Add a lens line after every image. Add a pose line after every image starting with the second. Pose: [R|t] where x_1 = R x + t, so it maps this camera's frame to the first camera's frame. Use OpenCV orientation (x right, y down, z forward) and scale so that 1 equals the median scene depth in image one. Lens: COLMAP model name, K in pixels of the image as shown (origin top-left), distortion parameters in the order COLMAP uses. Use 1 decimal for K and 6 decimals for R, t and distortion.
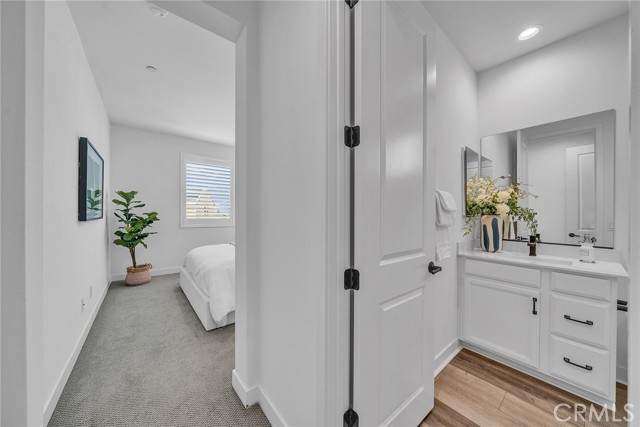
lens RADIAL K [[218.9, 0, 321.4], [0, 218.9, 213.9], [0, 0, 1]] dist [-0.000053, 0.000016]
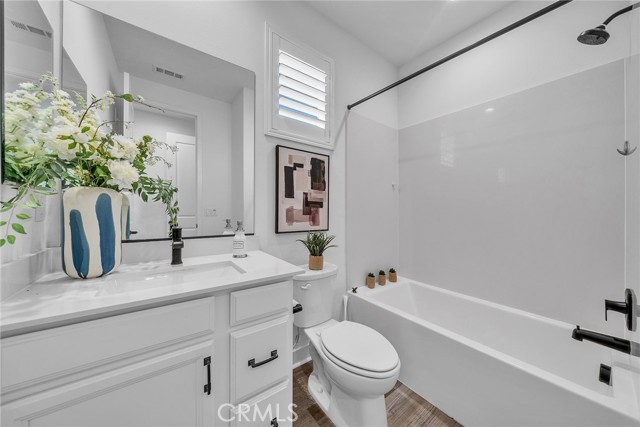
lens RADIAL K [[218.9, 0, 320.2], [0, 218.9, 210.1], [0, 0, 1]] dist [-0.000053, 0.000016]
pose [[0.054784, -0.010818, 0.998440, 0.401202], [-0.008321, 0.999902, 0.011291, 0.041567], [-0.998464, -0.008926, 0.054689, 0.570829]]
